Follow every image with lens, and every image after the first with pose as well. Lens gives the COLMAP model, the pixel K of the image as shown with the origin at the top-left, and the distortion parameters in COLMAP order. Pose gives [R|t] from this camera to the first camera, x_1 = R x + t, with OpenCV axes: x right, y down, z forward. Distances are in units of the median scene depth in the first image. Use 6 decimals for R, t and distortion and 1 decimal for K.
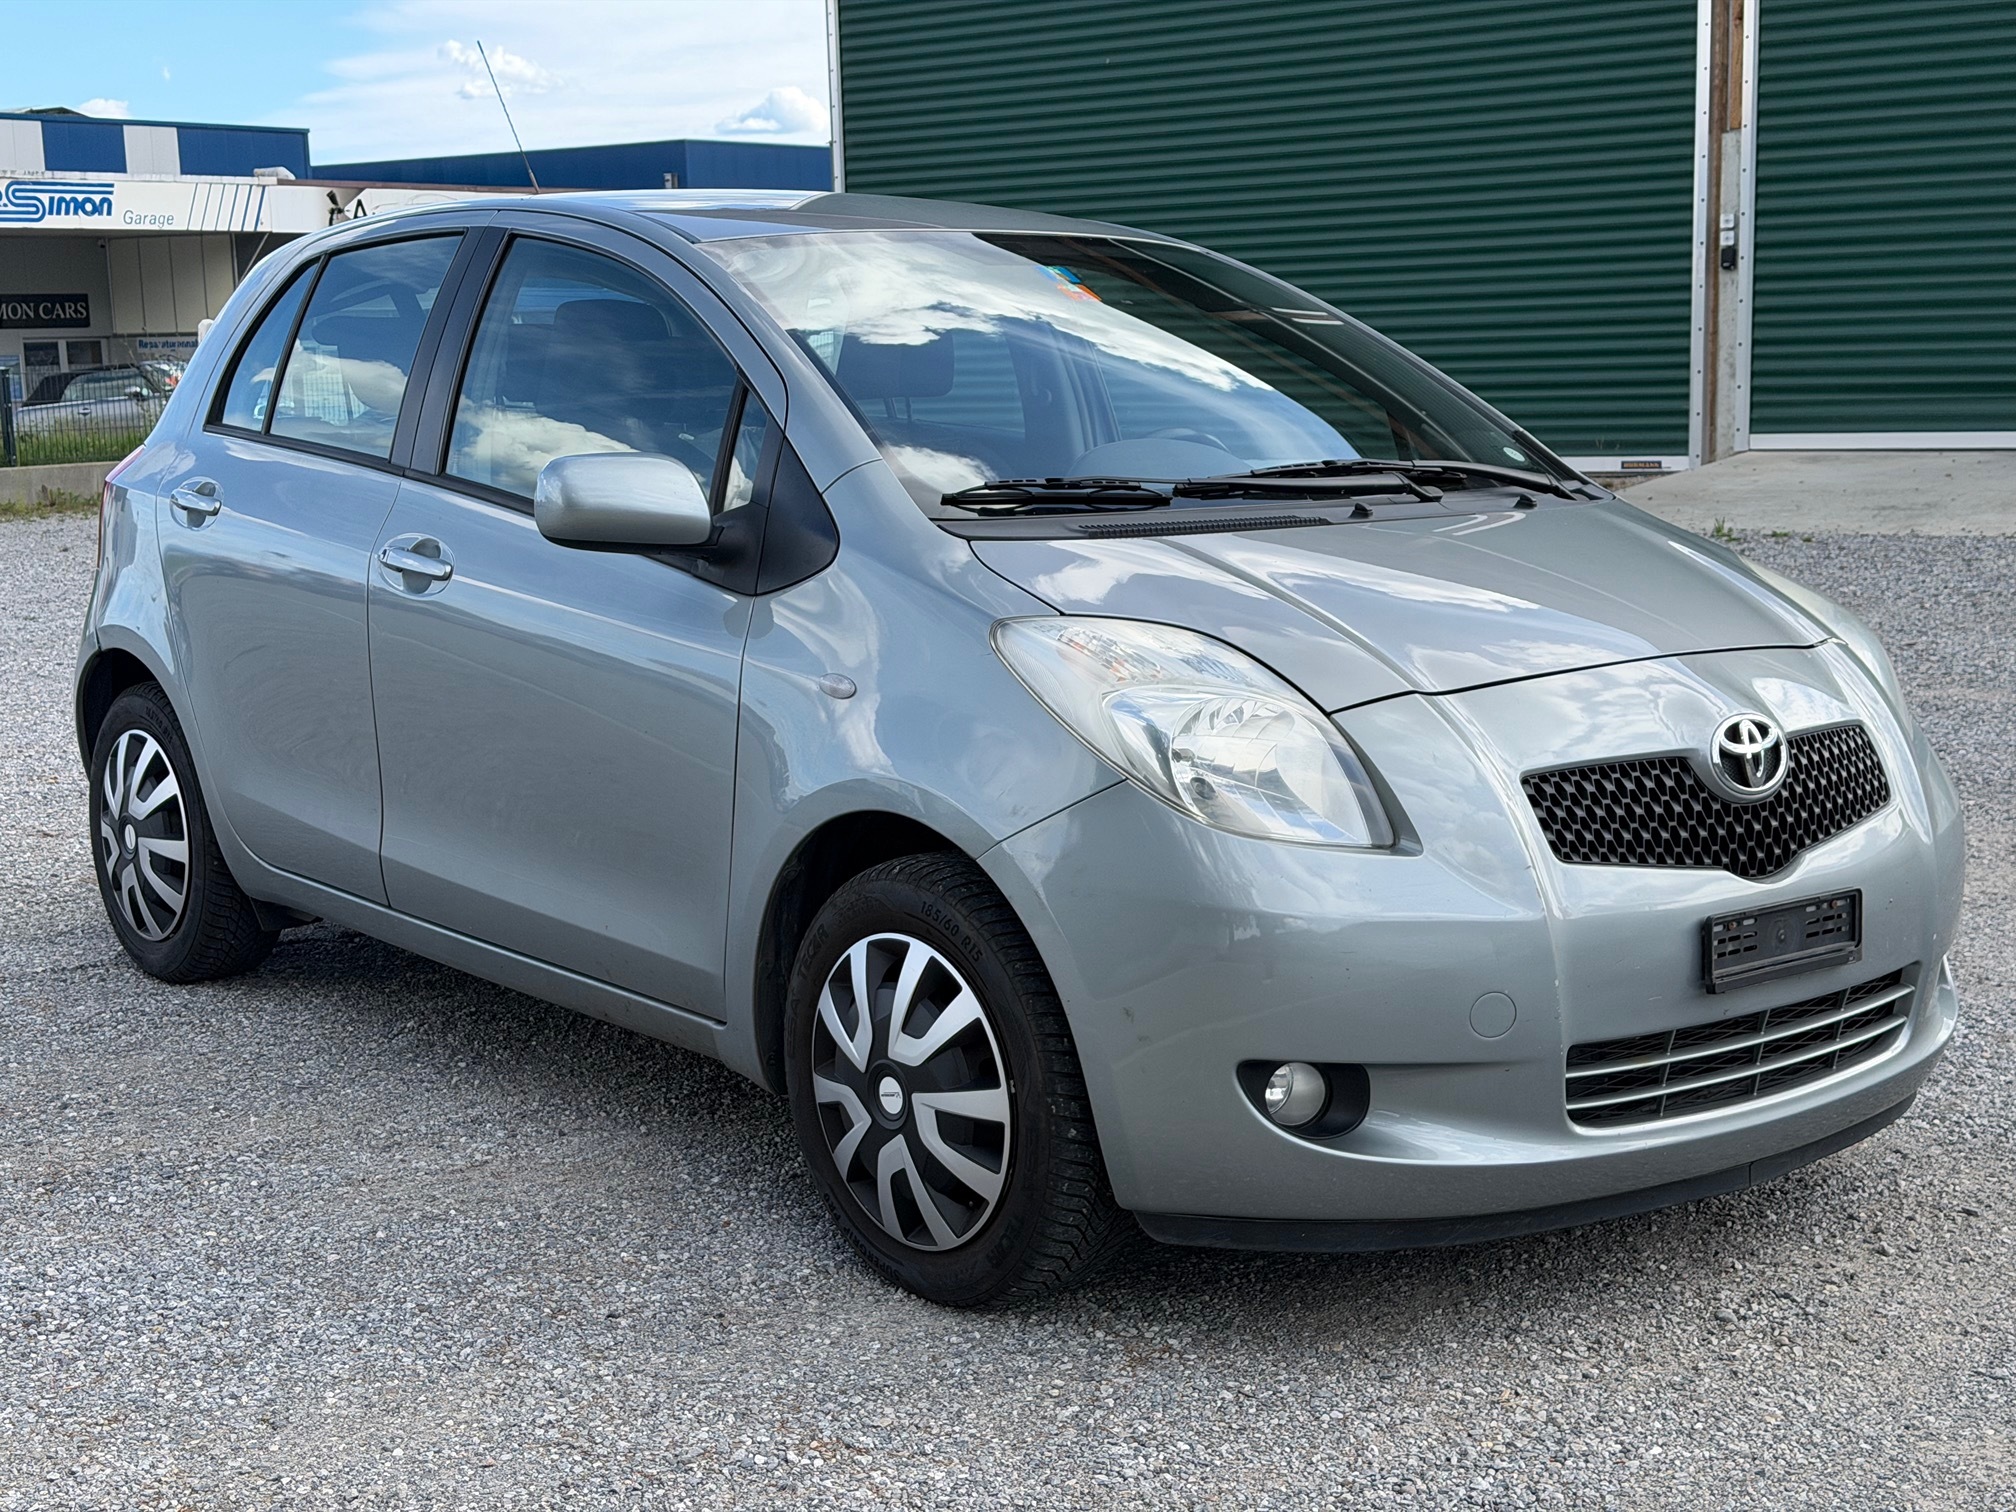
lens RADIAL K [[2771.4, 0, 998.9], [0, 2771.4, 761.9], [0, 0, 1]] dist [0.237524, -0.585025]
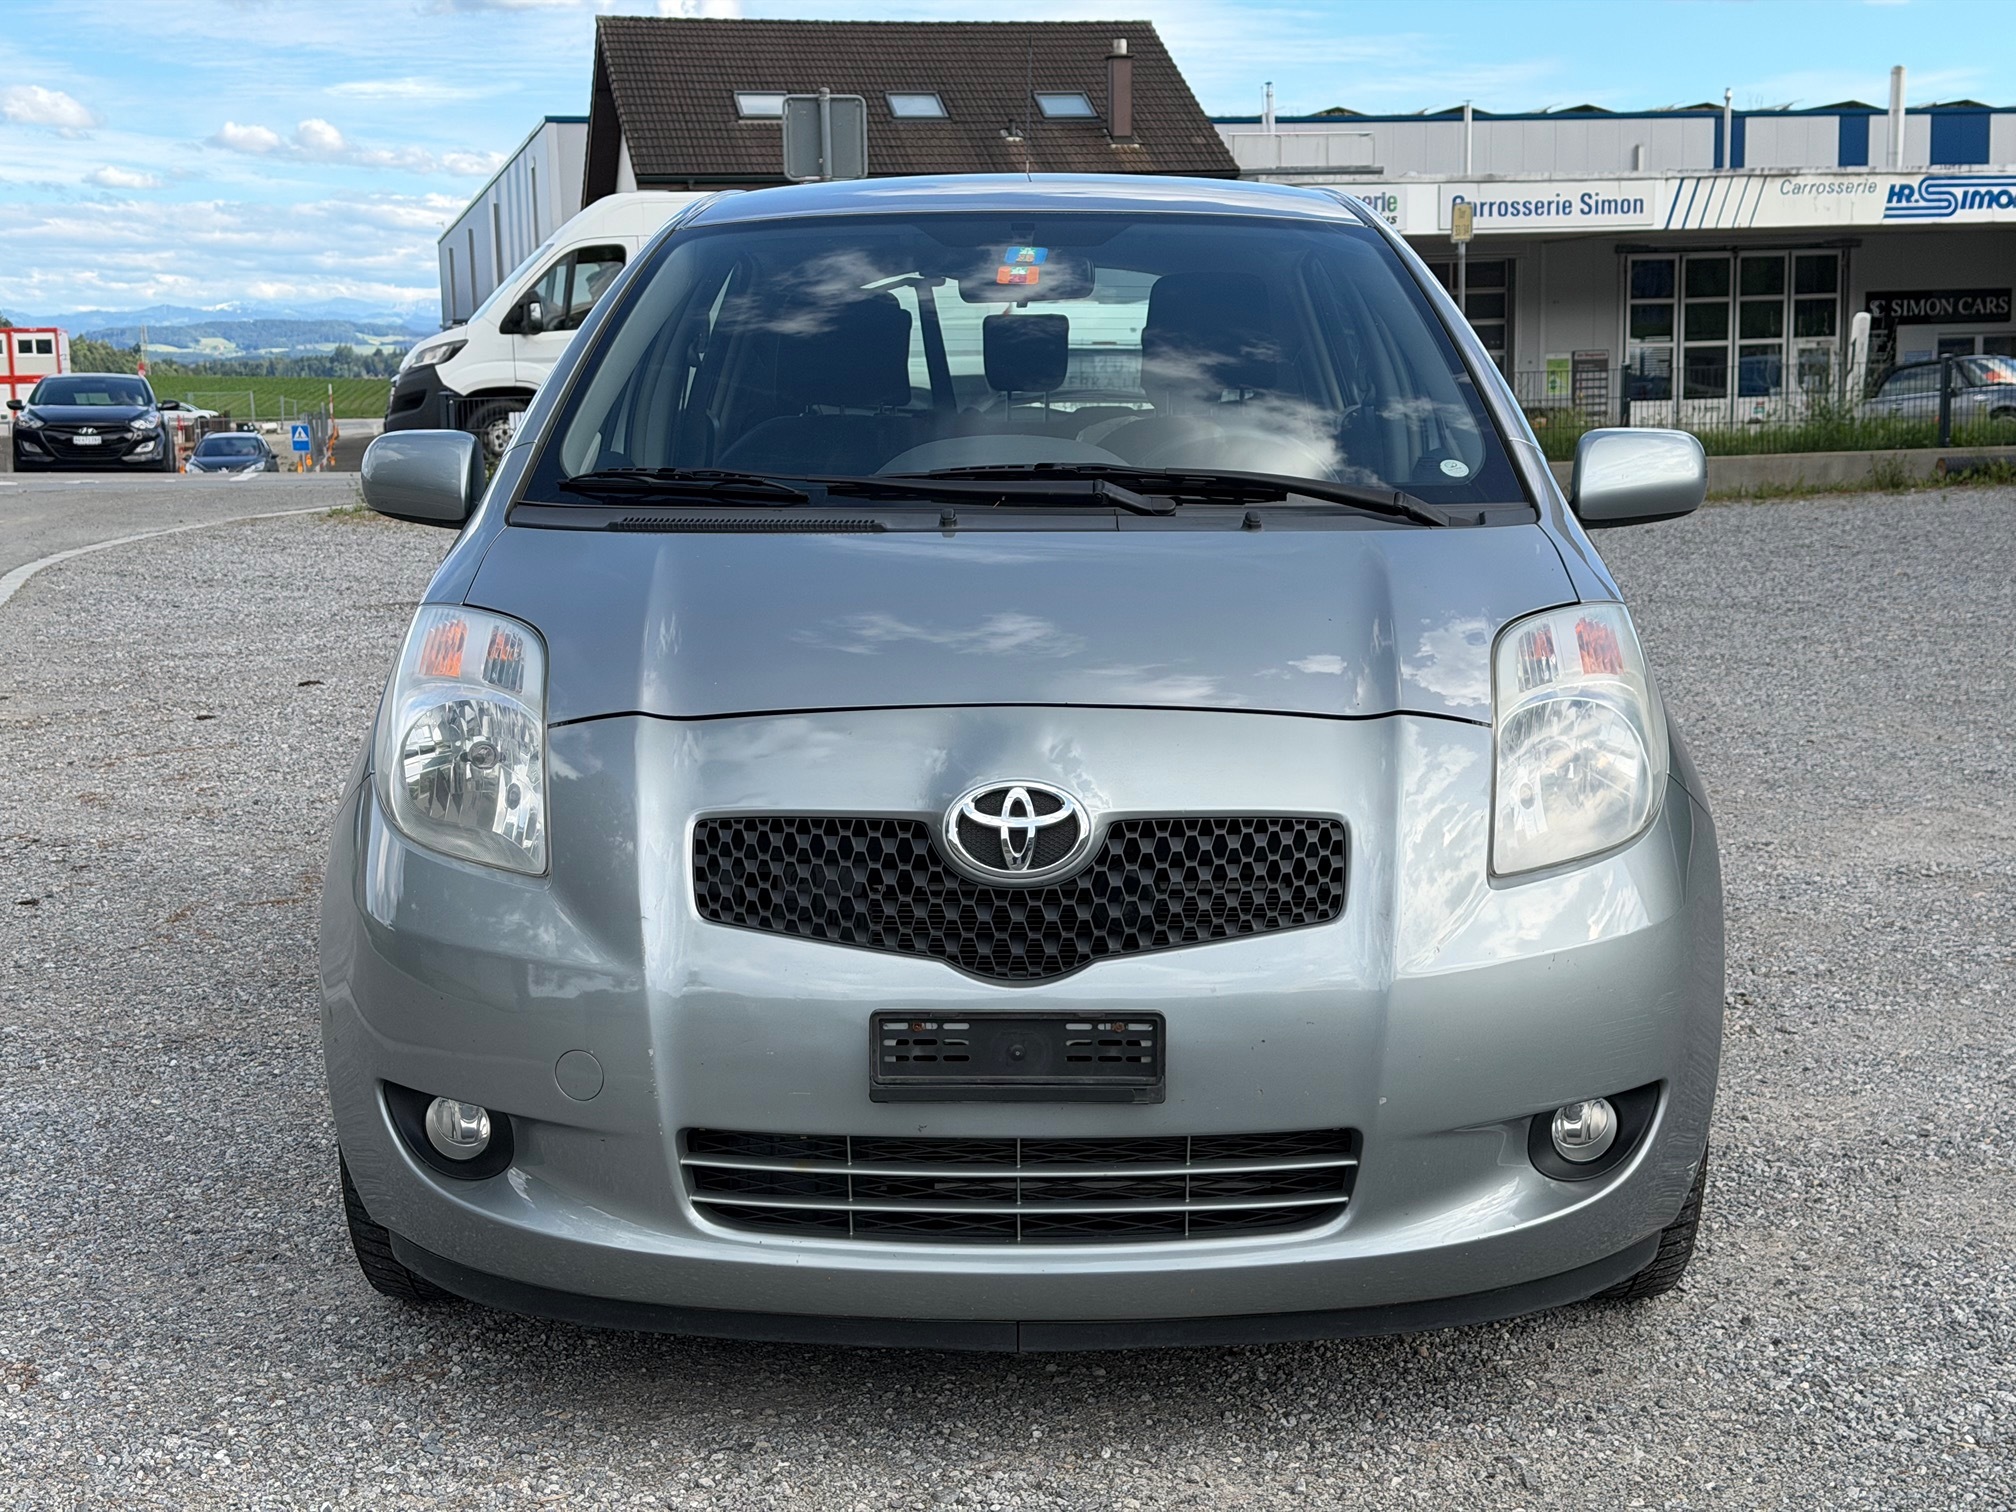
lens RADIAL K [[2771.4, 0, 998.9], [0, 2771.4, 761.9], [0, 0, 1]] dist [0.237524, -0.585025]
pose [[0.766226, 0.099118, -0.634880, 0.774503], [-0.098255, 0.994485, 0.036678, -0.051510], [0.635015, 0.034276, 0.771739, 0.359466]]
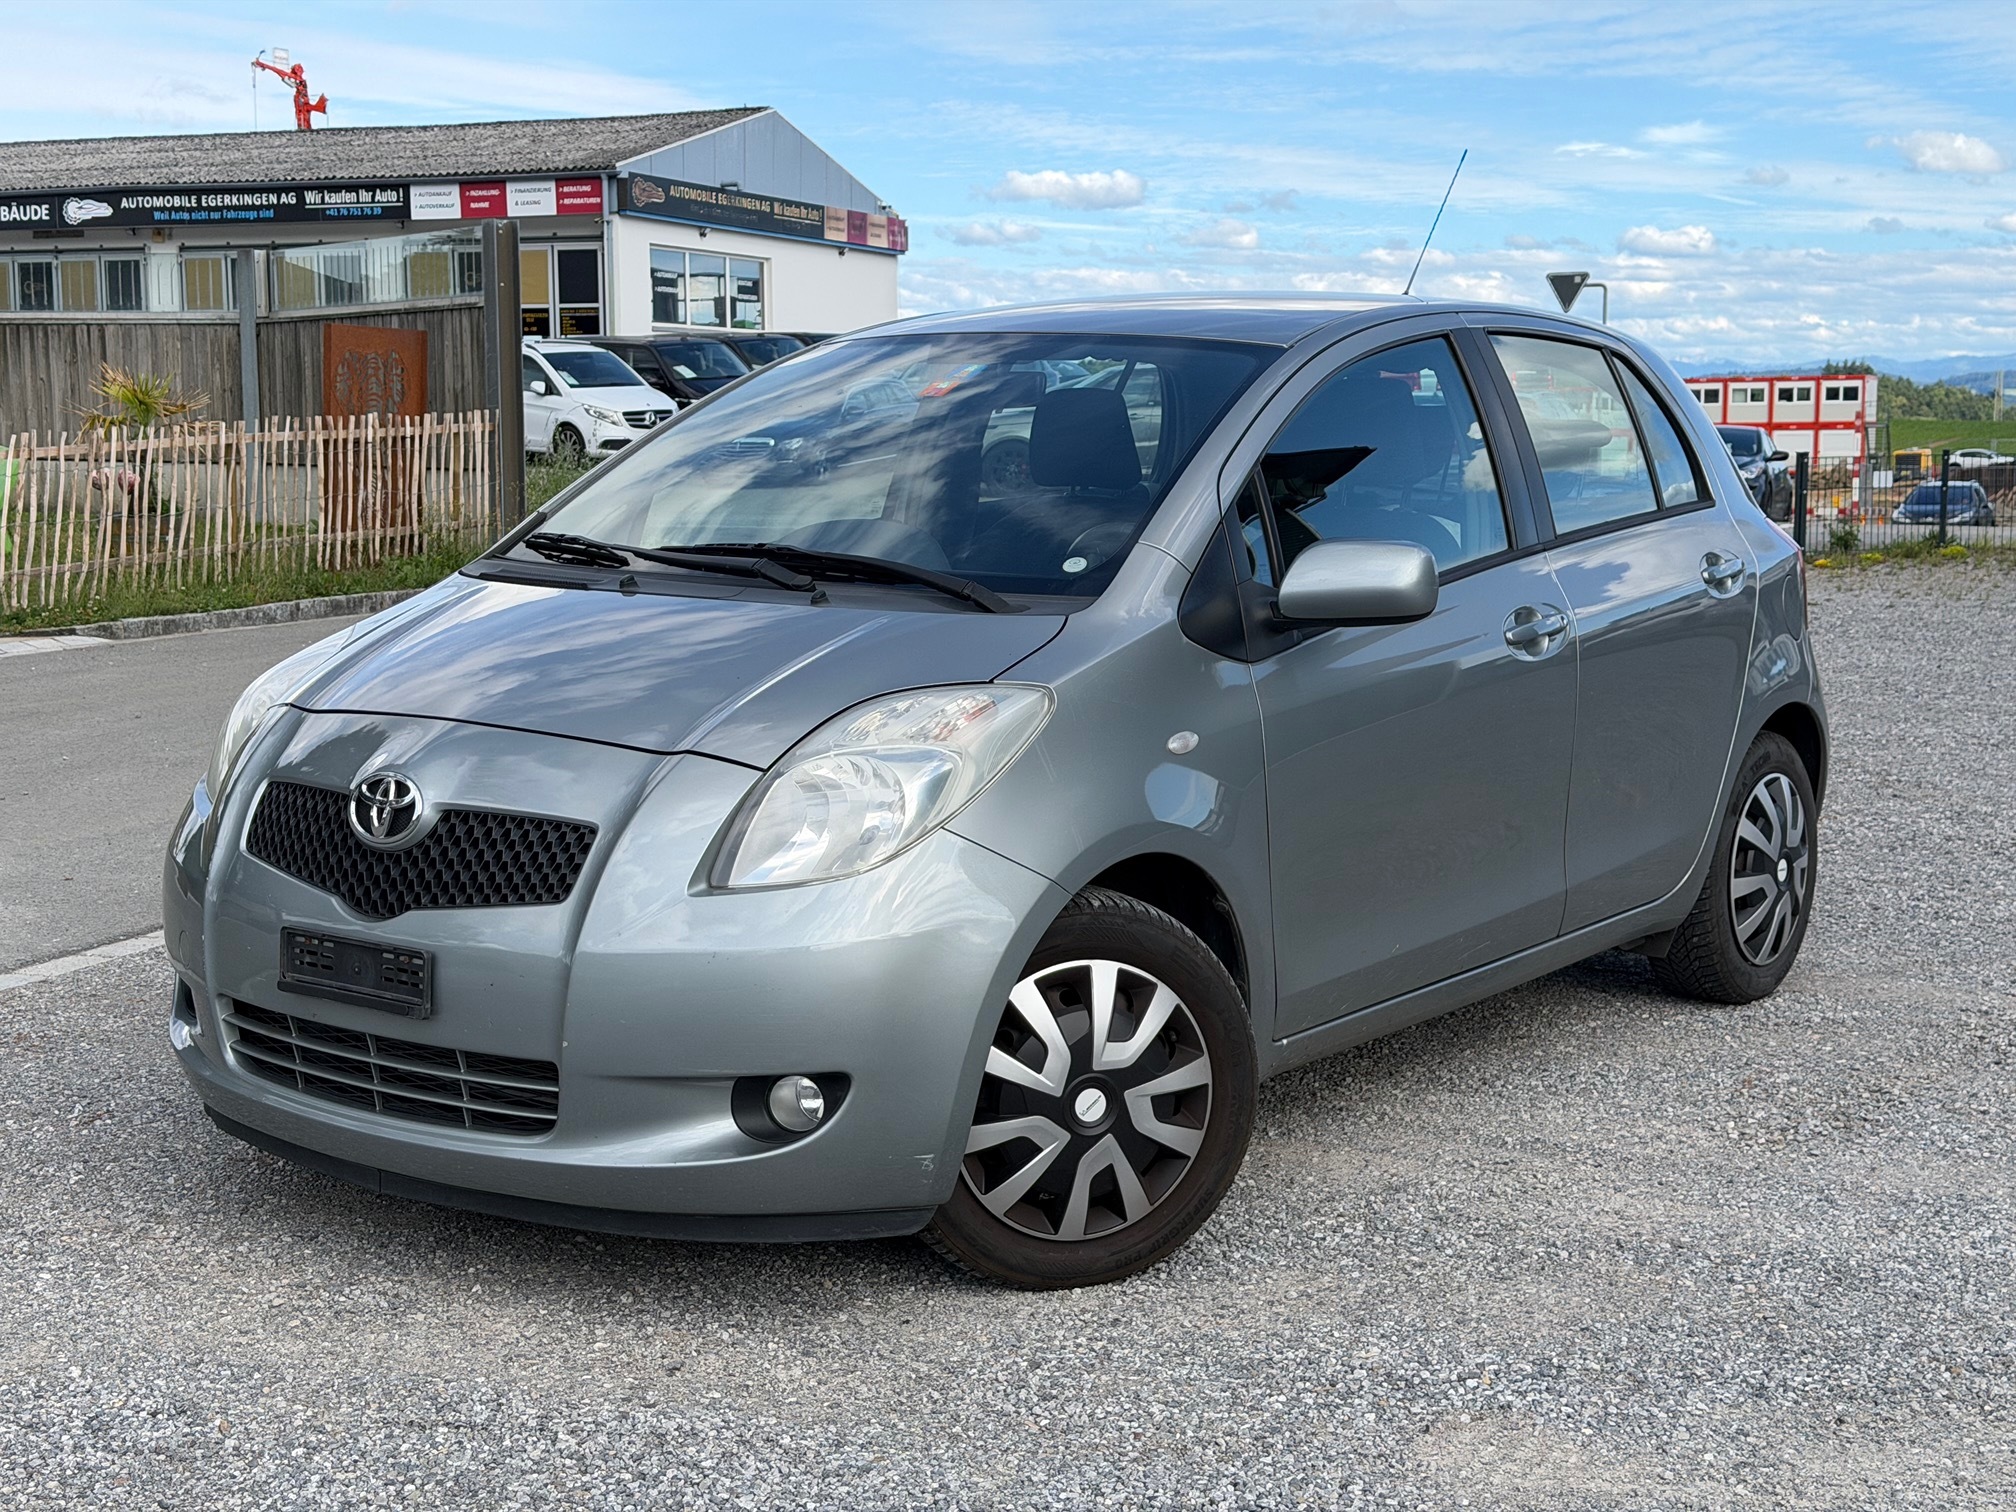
lens RADIAL K [[2771.4, 0, 998.9], [0, 2771.4, 761.9], [0, 0, 1]] dist [0.237524, -0.585025]
pose [[0.230709, 0.139792, -0.962929, 1.392558], [-0.156694, 0.982047, 0.105025, -0.175693], [0.960323, 0.126655, 0.248472, 0.946207]]
